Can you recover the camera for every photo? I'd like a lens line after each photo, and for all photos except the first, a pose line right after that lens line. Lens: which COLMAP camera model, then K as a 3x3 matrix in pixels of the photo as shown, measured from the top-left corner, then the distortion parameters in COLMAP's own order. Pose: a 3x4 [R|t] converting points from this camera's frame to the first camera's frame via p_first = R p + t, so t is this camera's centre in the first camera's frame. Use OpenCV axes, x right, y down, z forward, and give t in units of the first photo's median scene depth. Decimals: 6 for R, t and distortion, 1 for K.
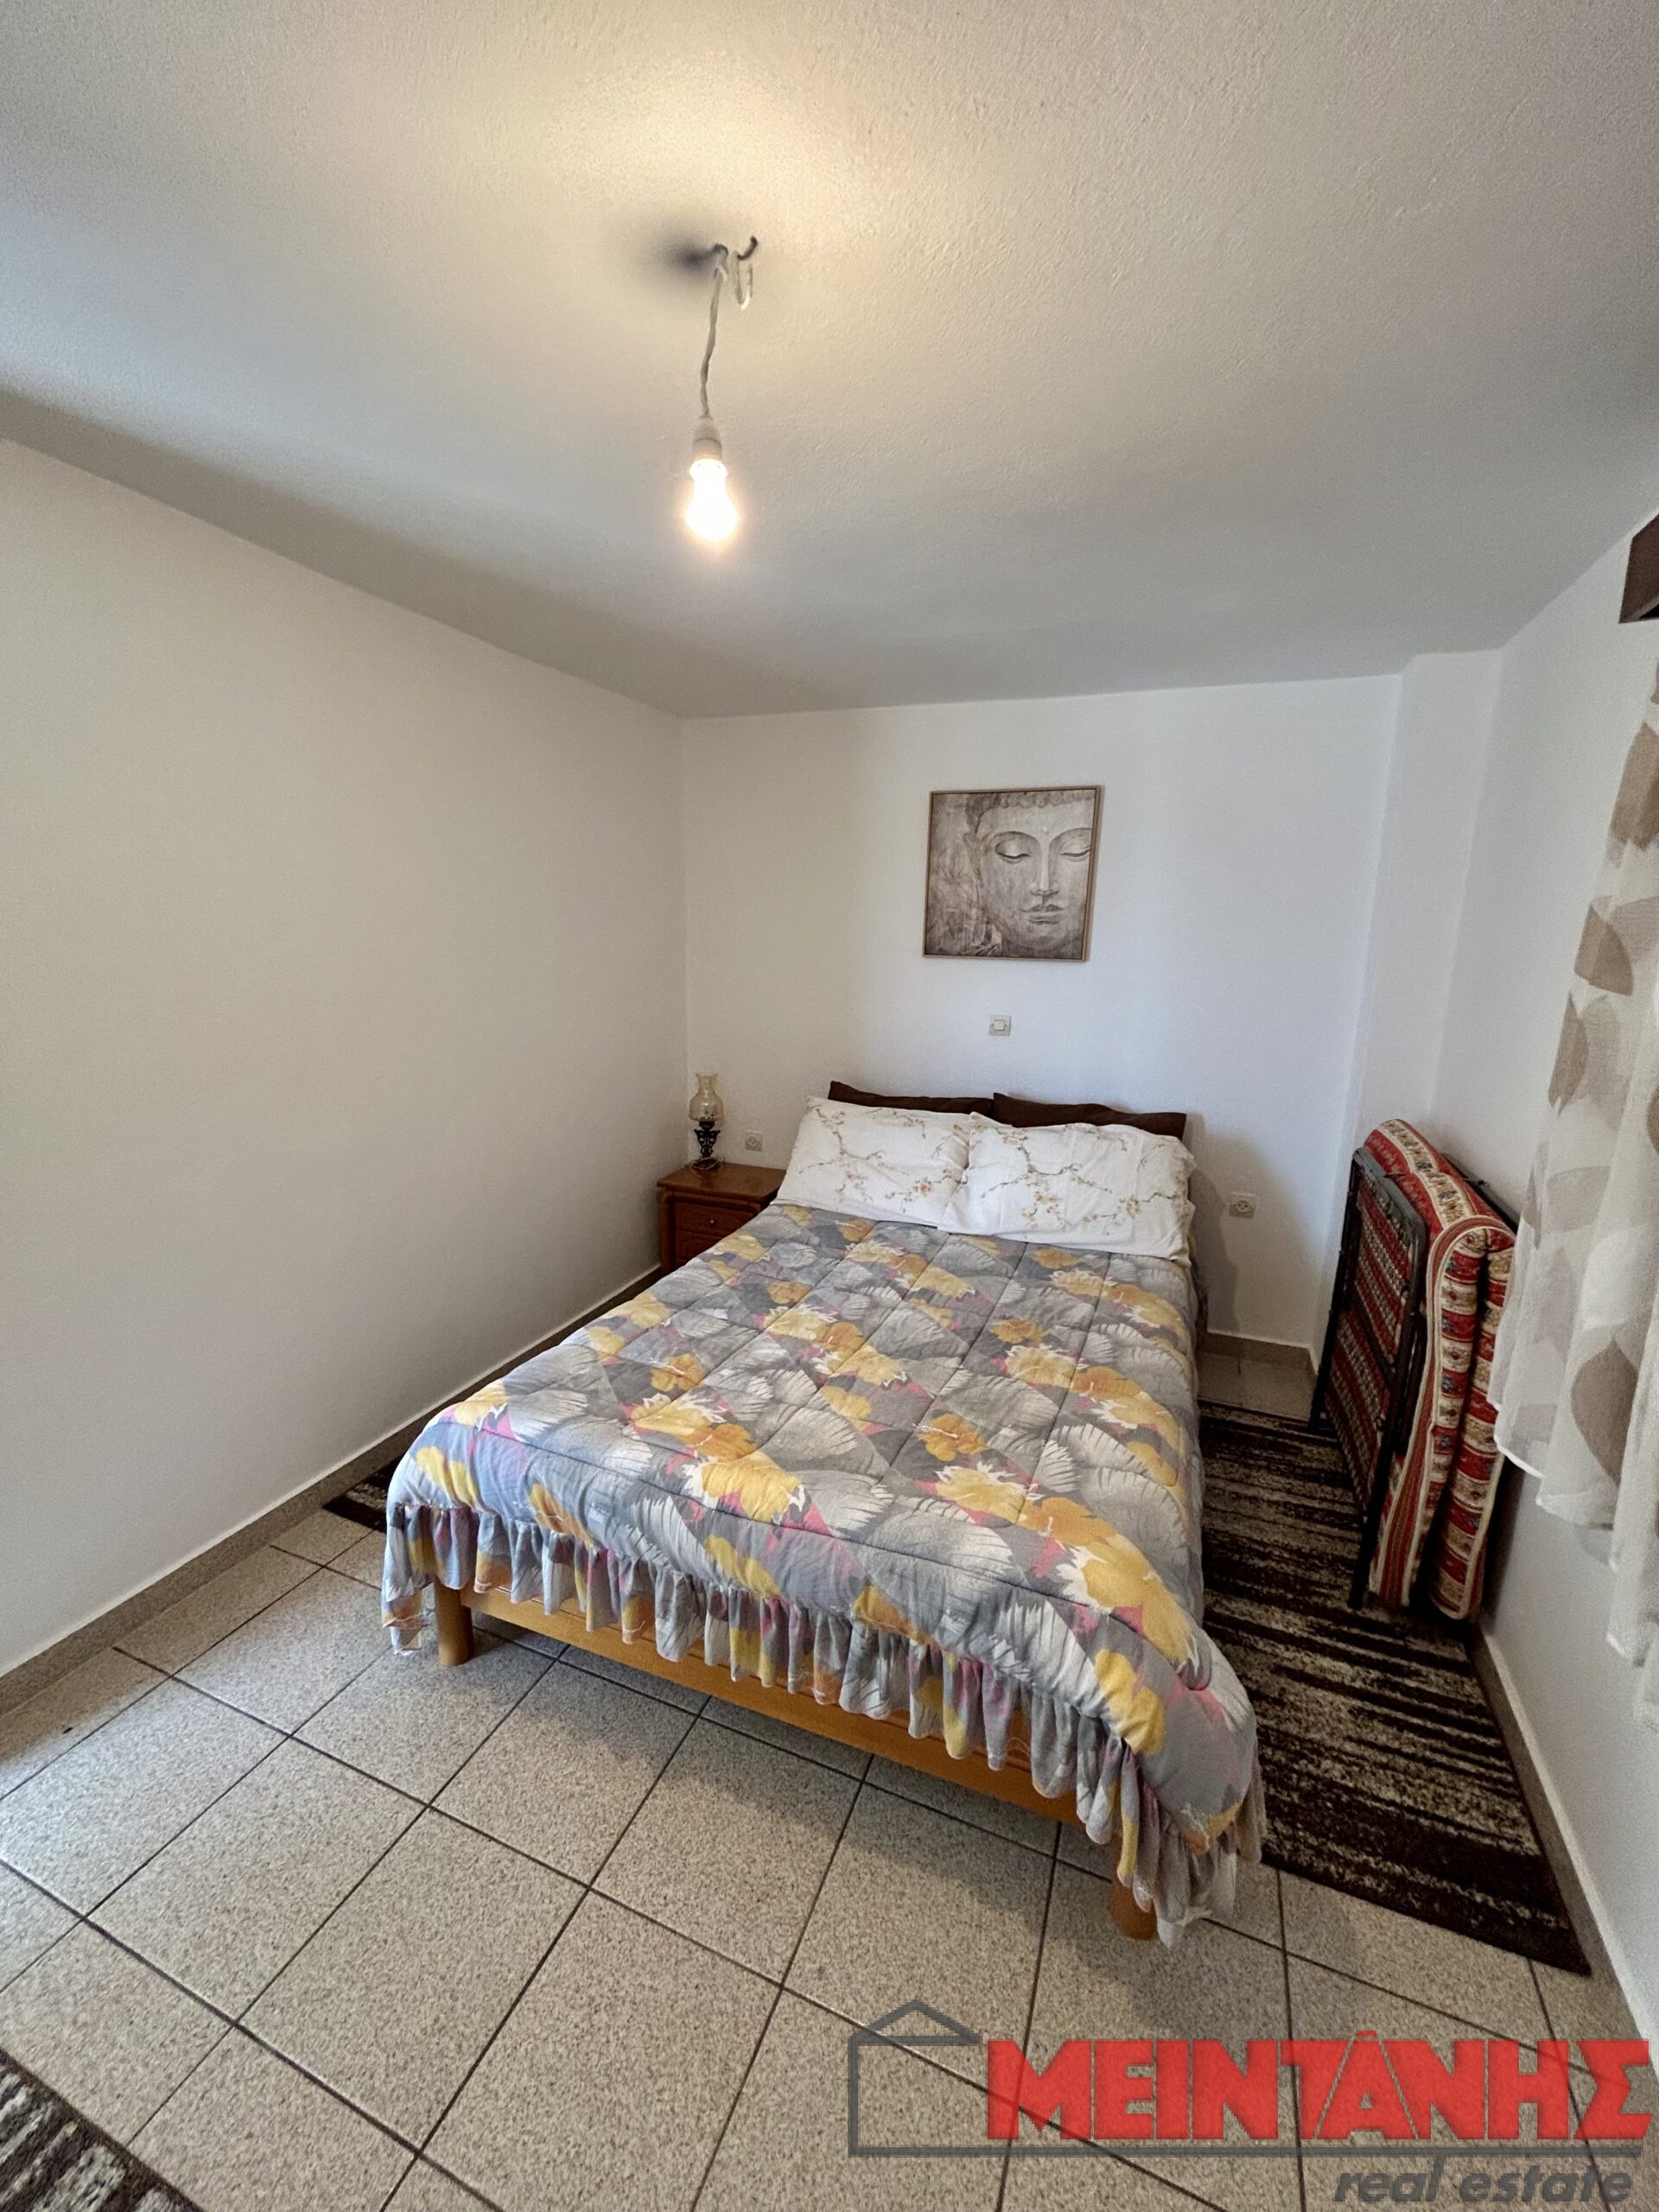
lens RADIAL K [[888.2, 0, 836.2], [0, 888.2, 1111.4], [0, 0, 1]] dist [0.002897, -0.000768]
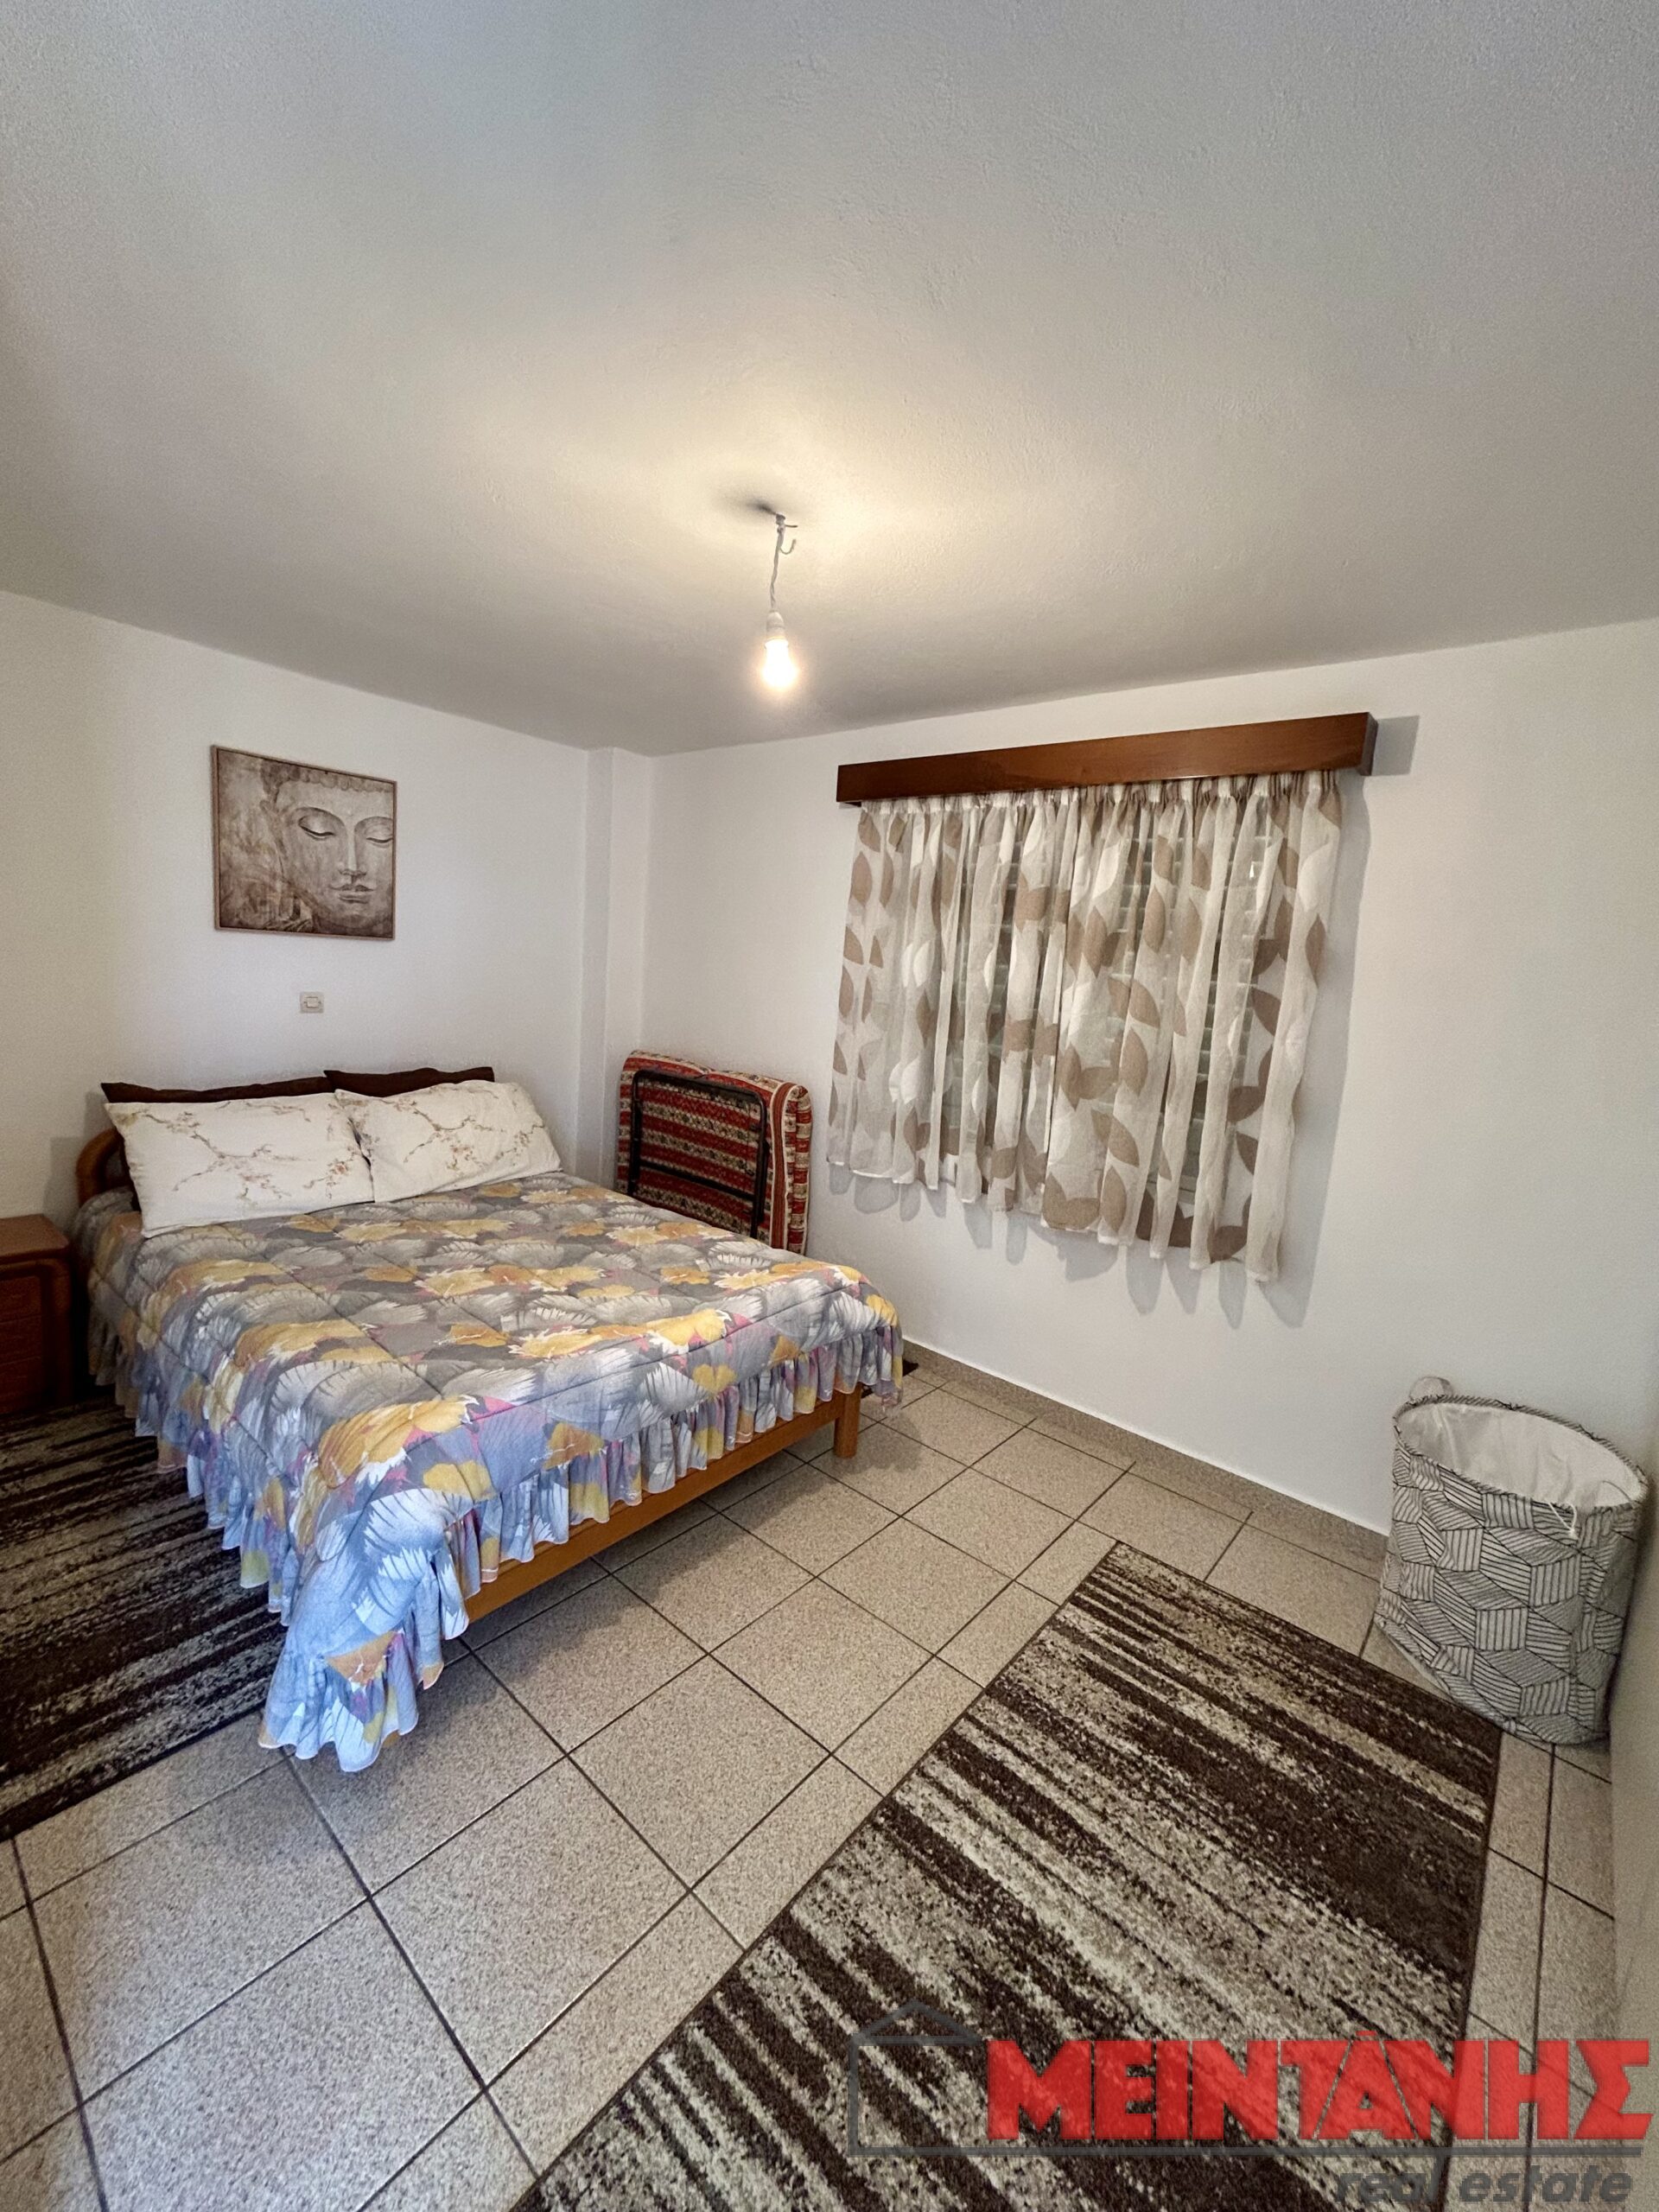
lens RADIAL K [[888.2, 0, 831.1], [0, 888.2, 1105.9], [0, 0, 1]] dist [0.002897, -0.000768]
pose [[0.320750, -0.152970, 0.934730, -0.676783], [0.132238, 0.984439, 0.115728, -0.026121], [-0.937887, 0.086488, 0.335987, 0.163639]]
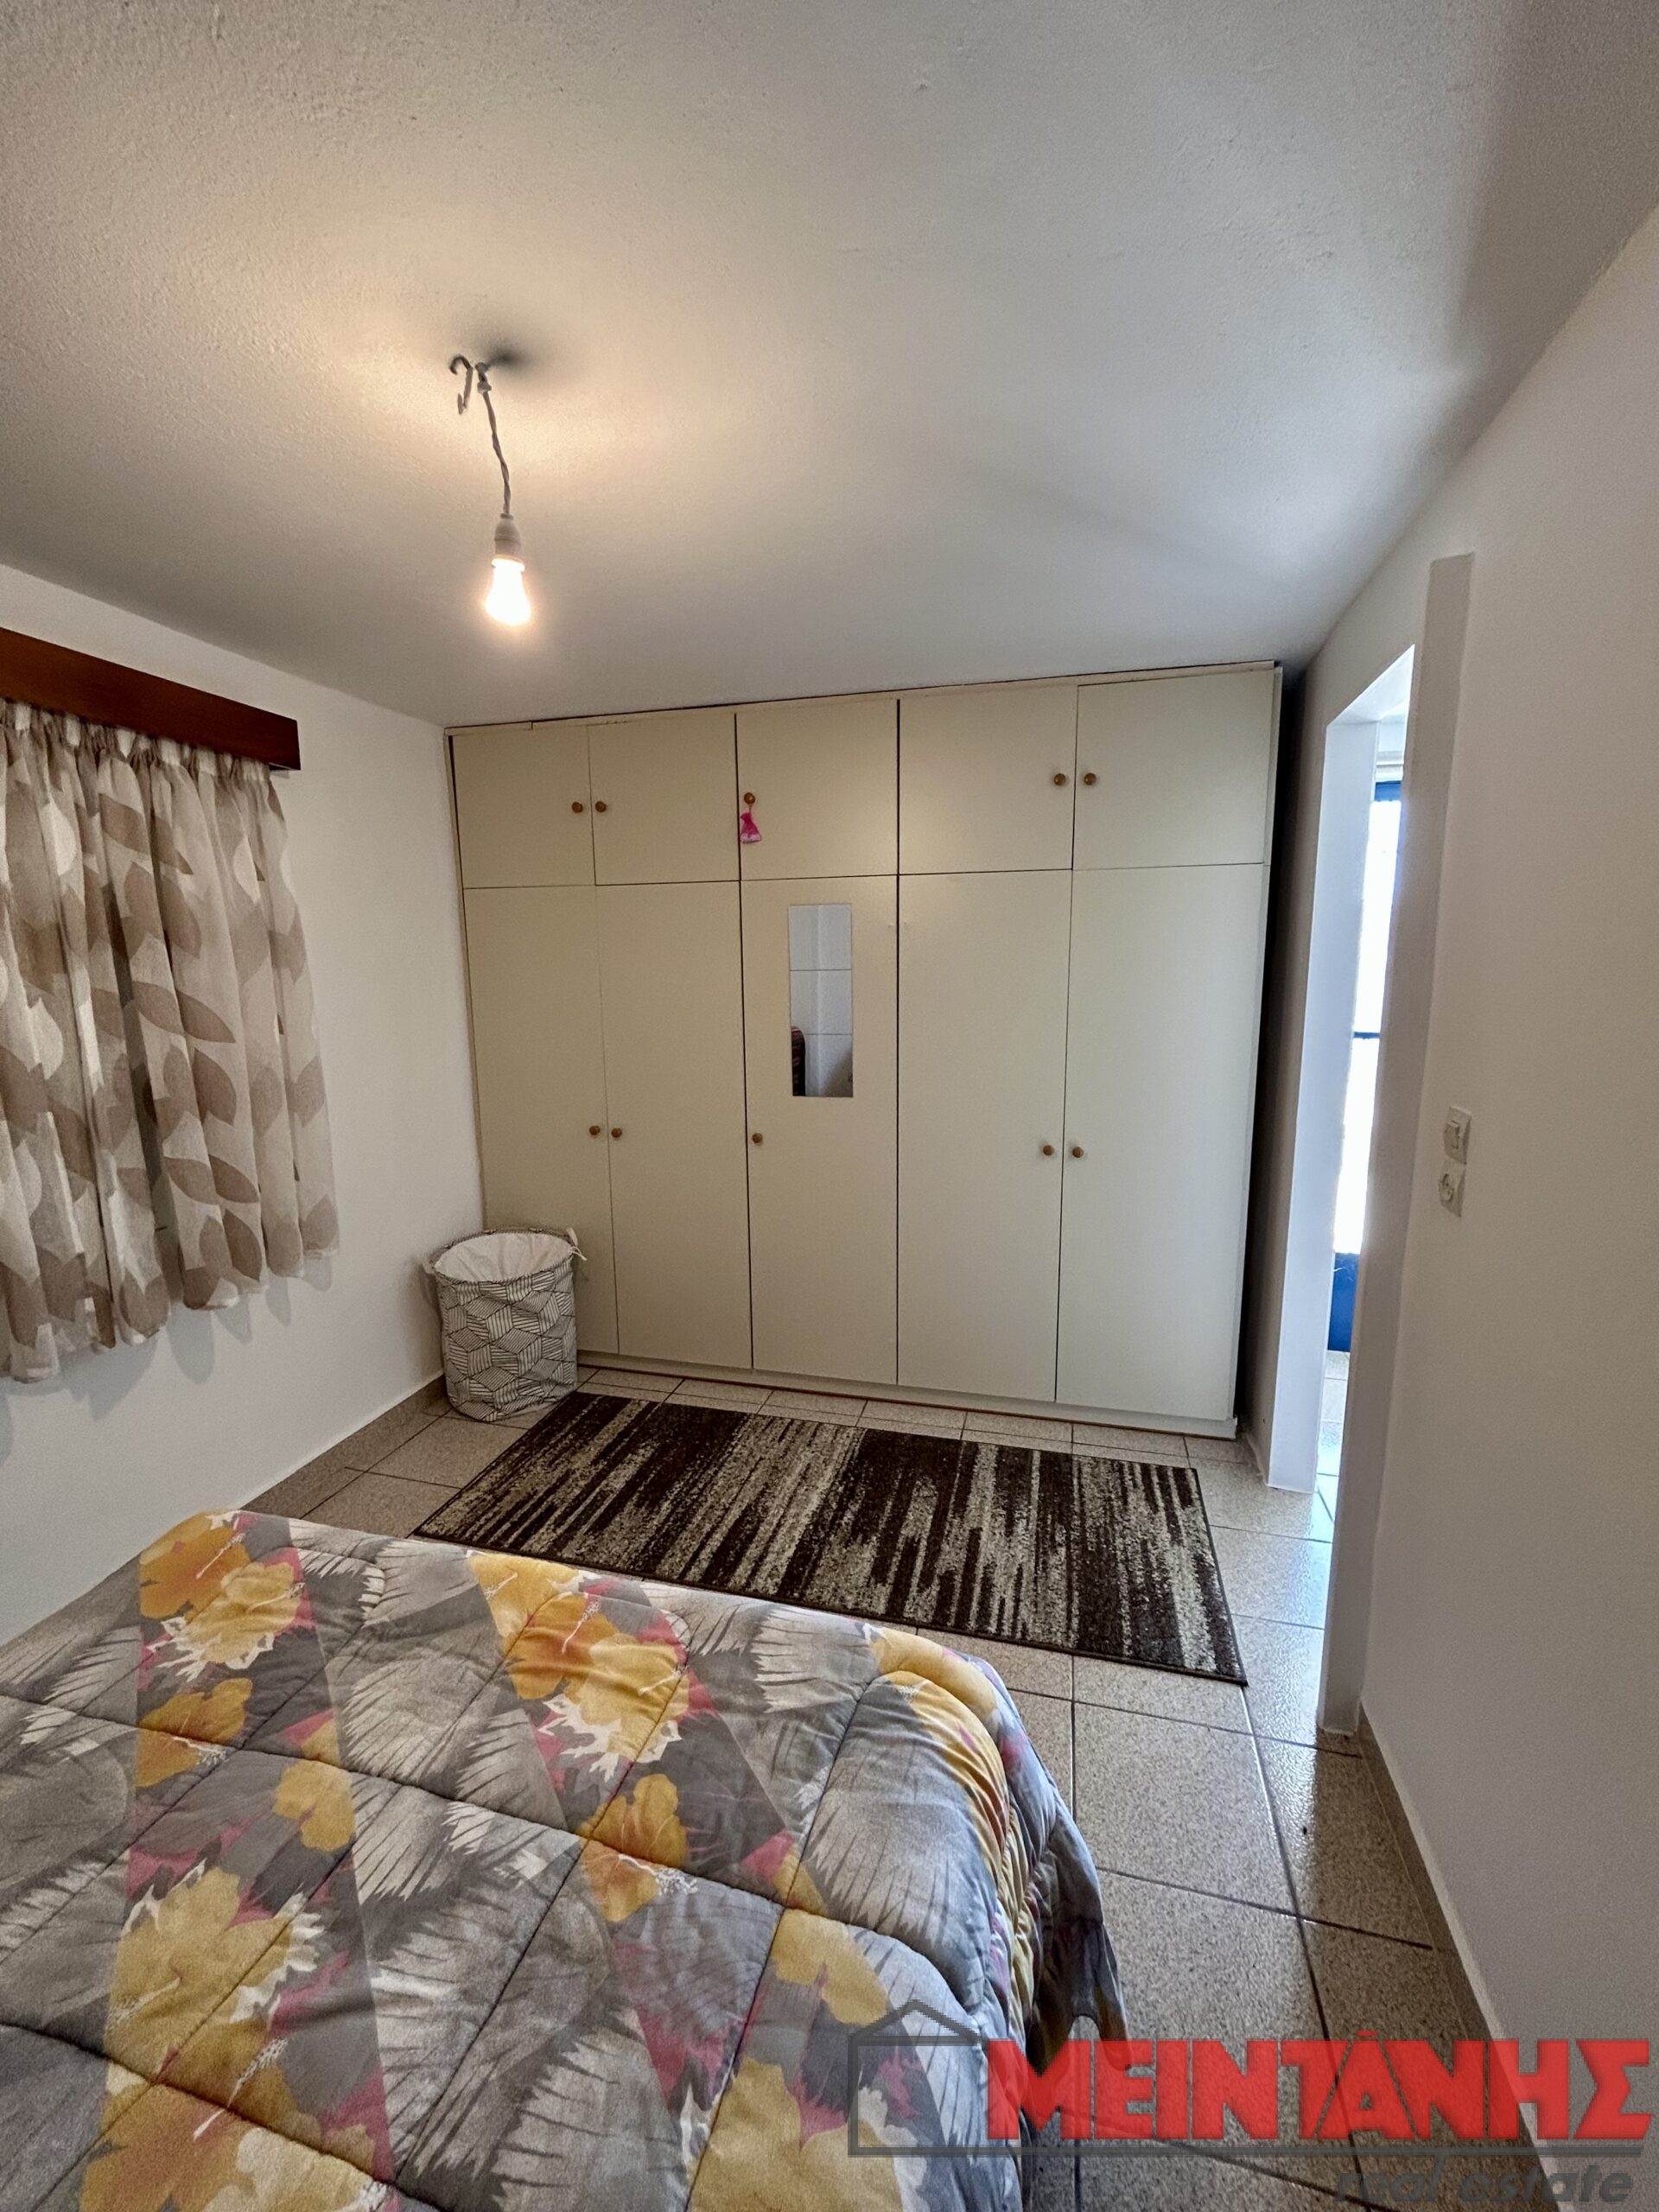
lens RADIAL K [[888.2, 0, 834.1], [0, 888.2, 1101.4], [0, 0, 1]] dist [0.002897, -0.000768]
pose [[-0.991592, 0.003760, -0.129347, -0.157889], [-0.042875, 0.933569, 0.355825, -0.193666], [0.122093, 0.358379, -0.925558, 0.915270]]
